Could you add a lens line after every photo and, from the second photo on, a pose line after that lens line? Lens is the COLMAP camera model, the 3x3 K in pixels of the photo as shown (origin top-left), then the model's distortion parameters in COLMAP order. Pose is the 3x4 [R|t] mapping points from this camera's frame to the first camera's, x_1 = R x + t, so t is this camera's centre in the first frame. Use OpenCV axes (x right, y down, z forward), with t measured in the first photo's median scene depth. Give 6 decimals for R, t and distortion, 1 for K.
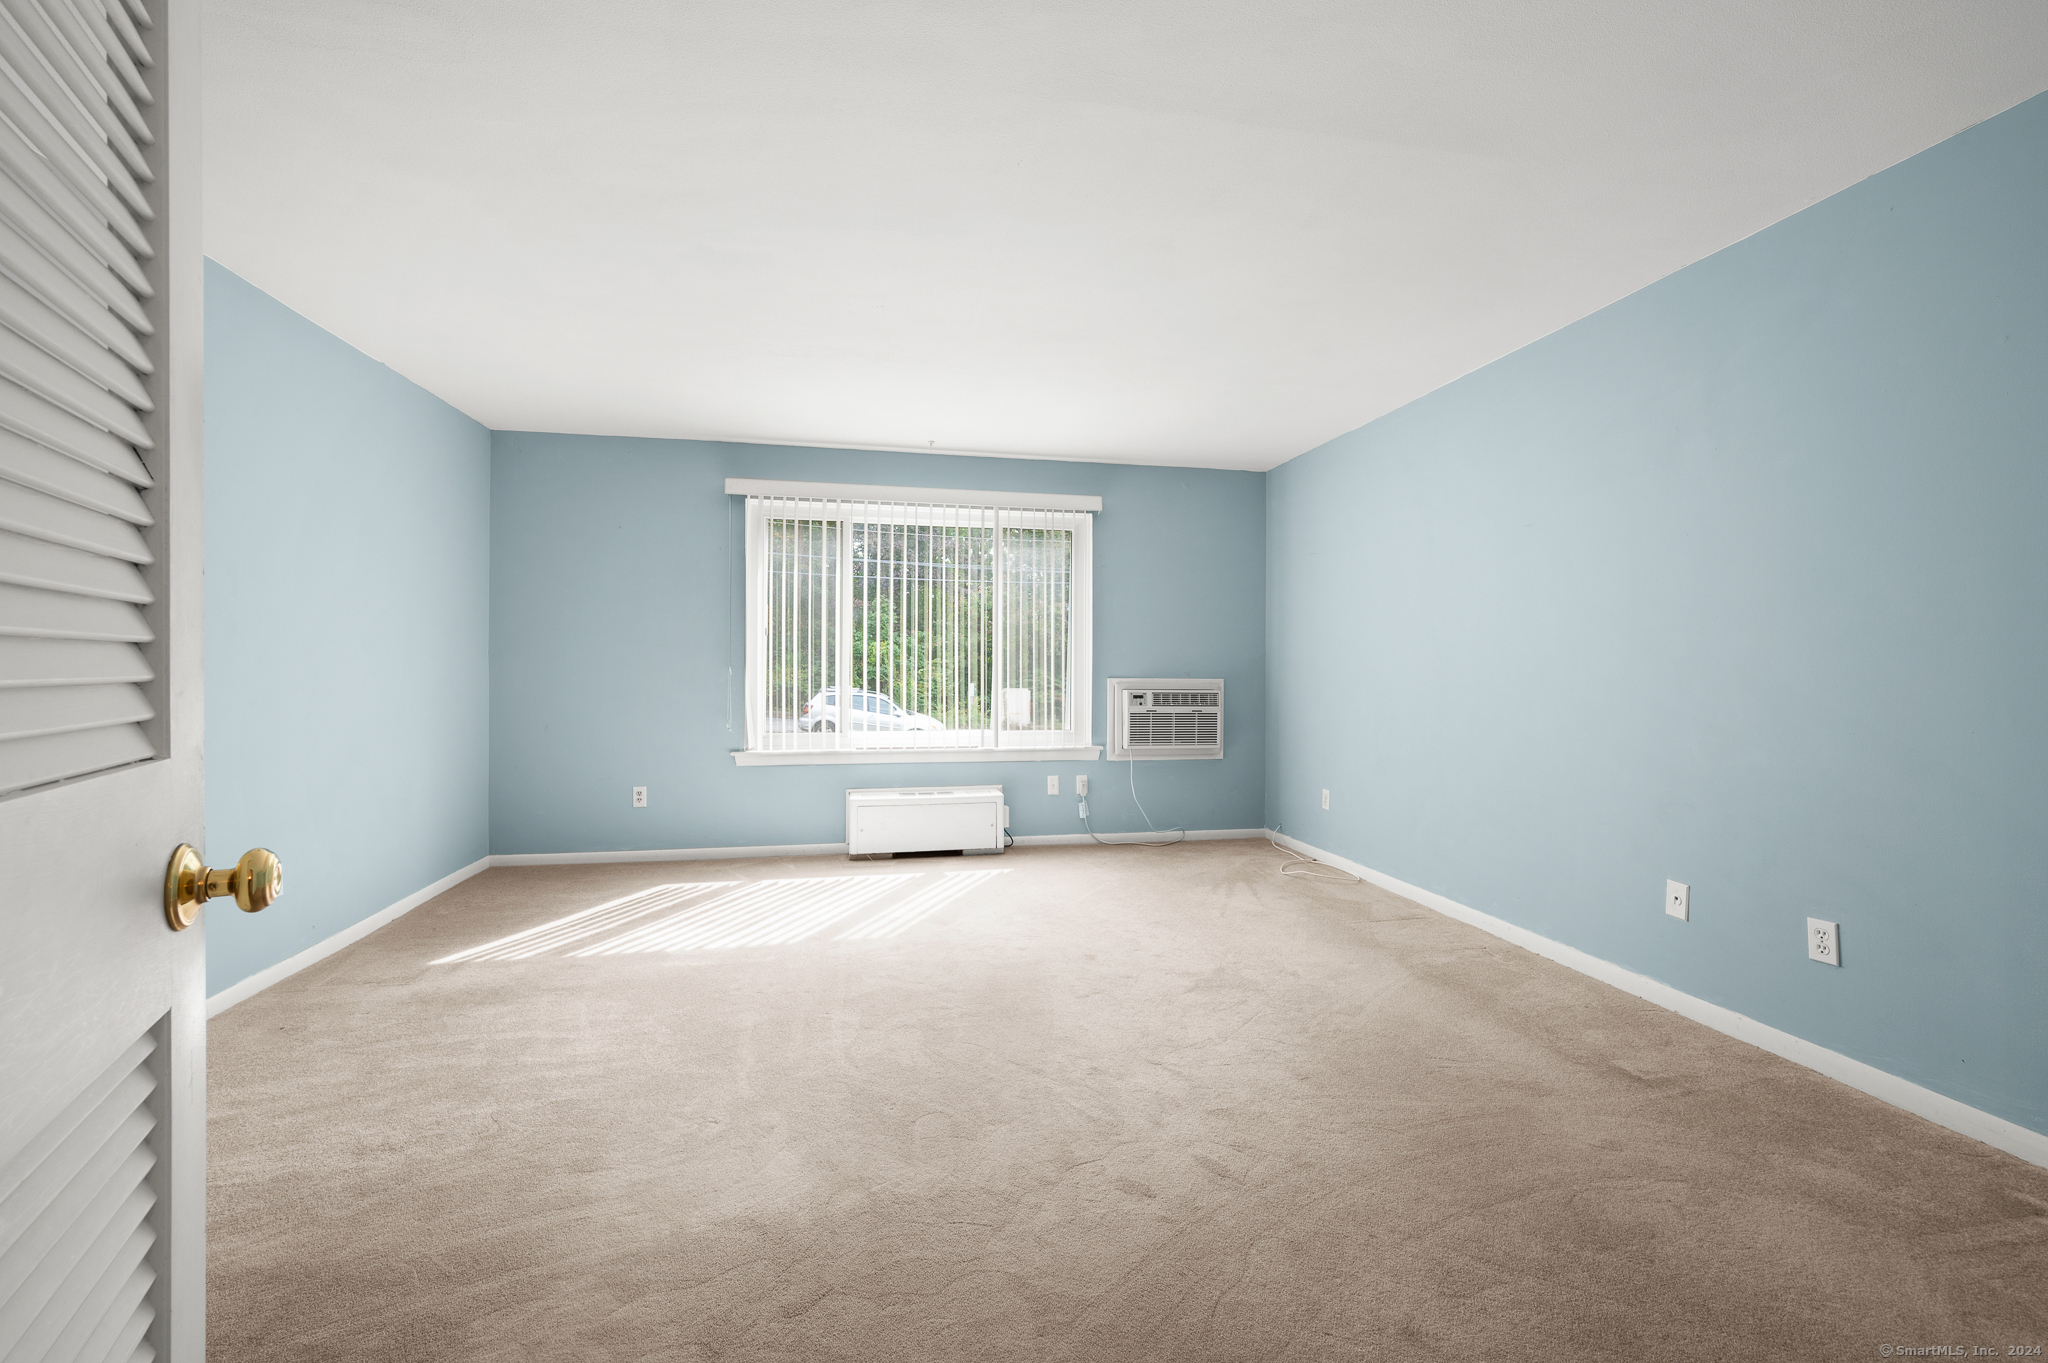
lens RADIAL K [[828.1, 0, 1030.7], [0, 828.1, 679.4], [0, 0, 1]] dist [-0.002291, -0.000350]
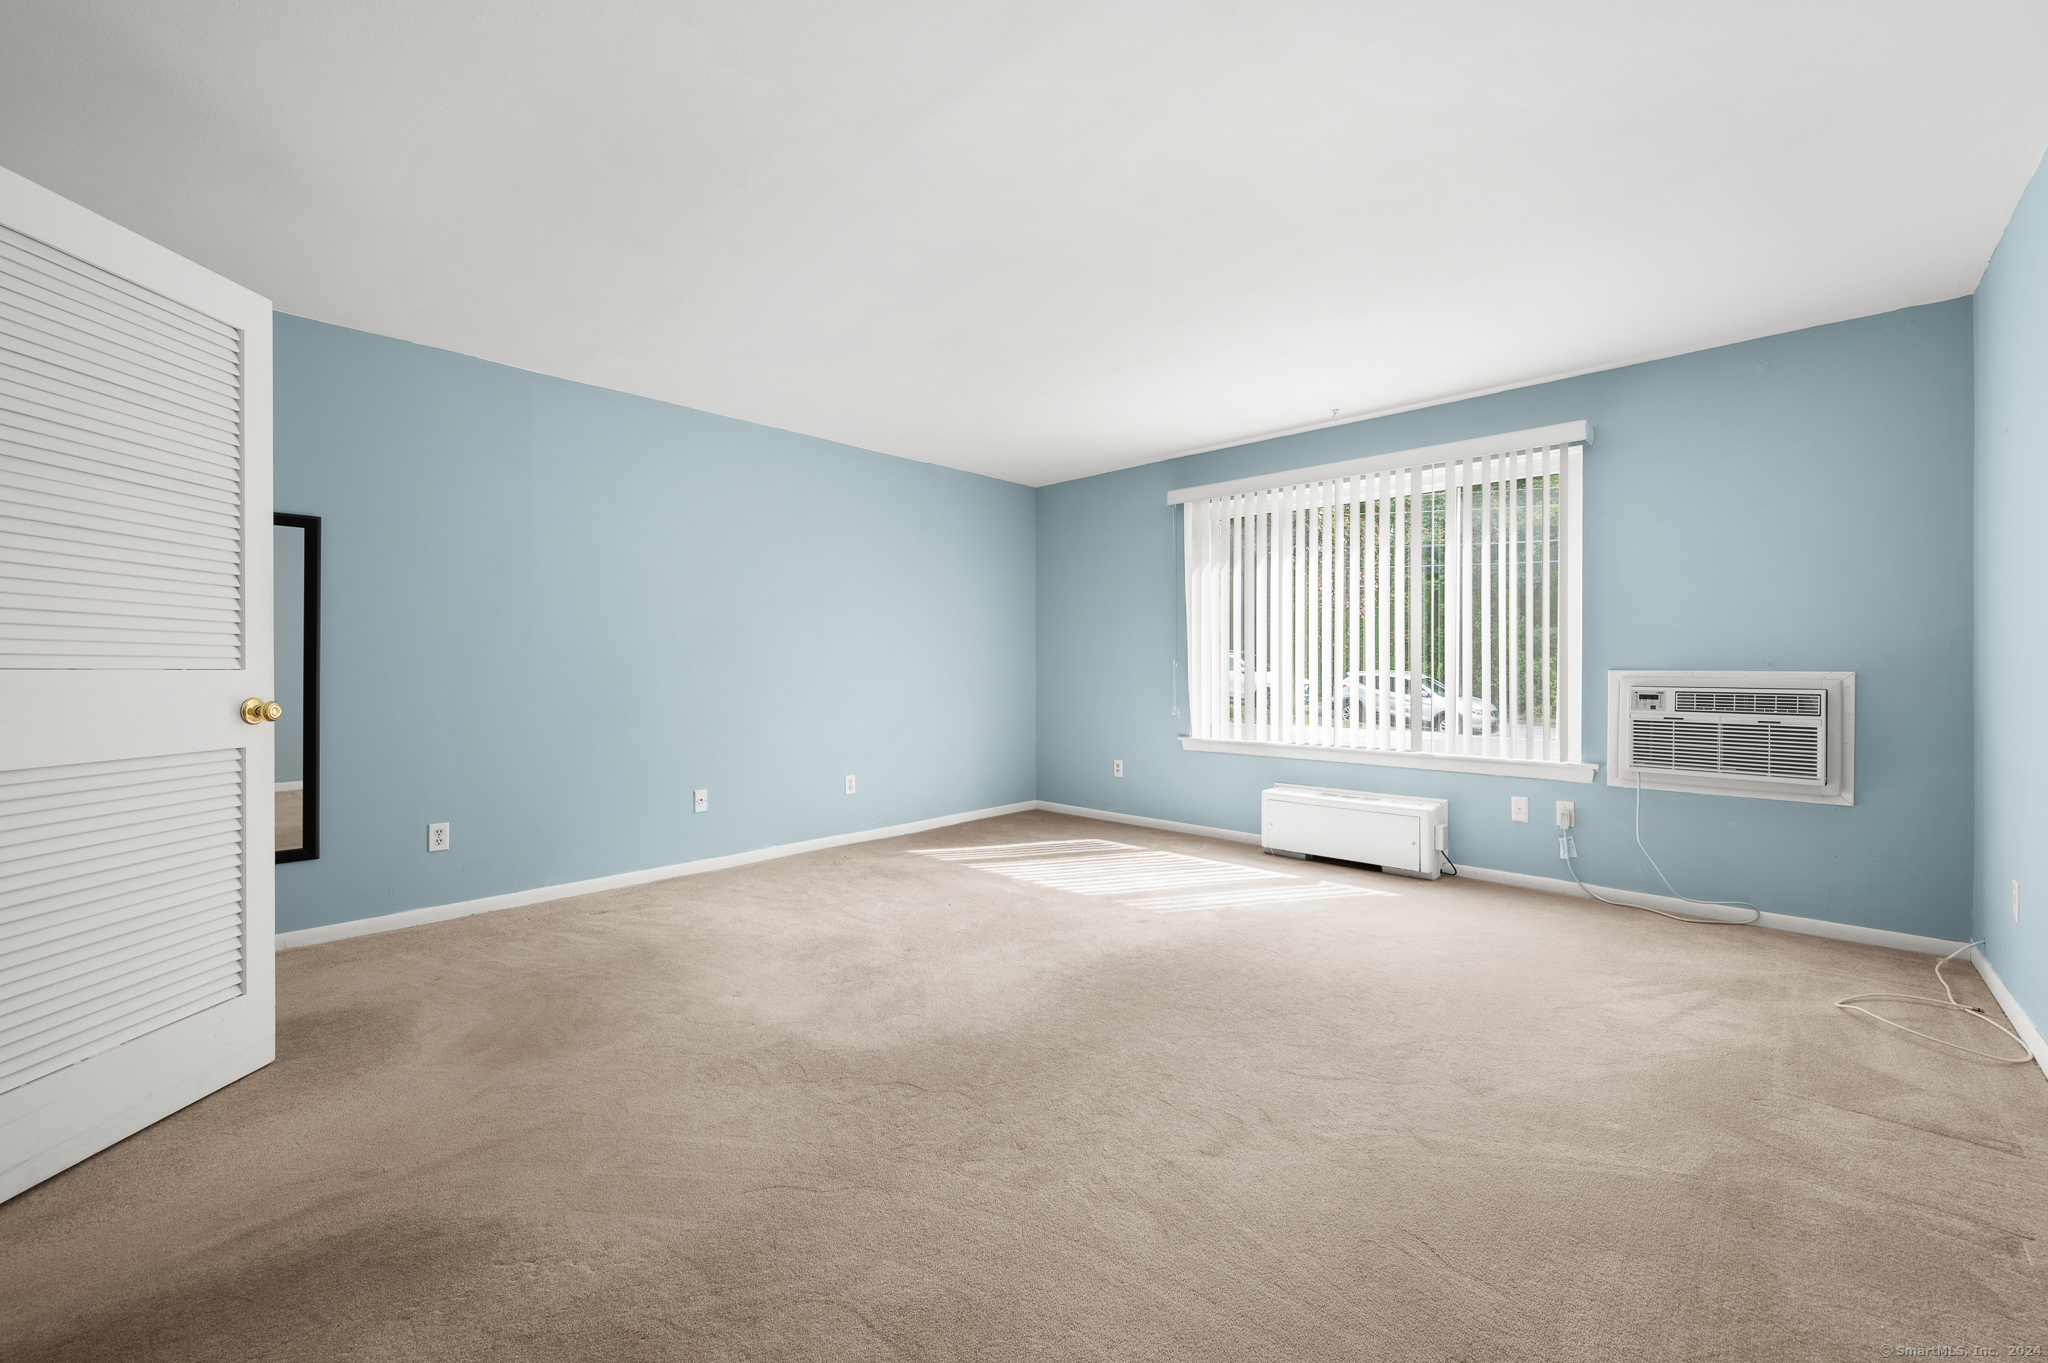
lens RADIAL K [[828.1, 0, 1027.7], [0, 828.1, 688.7], [0, 0, 1]] dist [-0.002291, -0.000350]
pose [[0.565093, 0.015510, -0.824882, 0.402298], [-0.009836, 0.999879, 0.012063, 0.010912], [0.824969, 0.001297, 0.565177, 0.185411]]
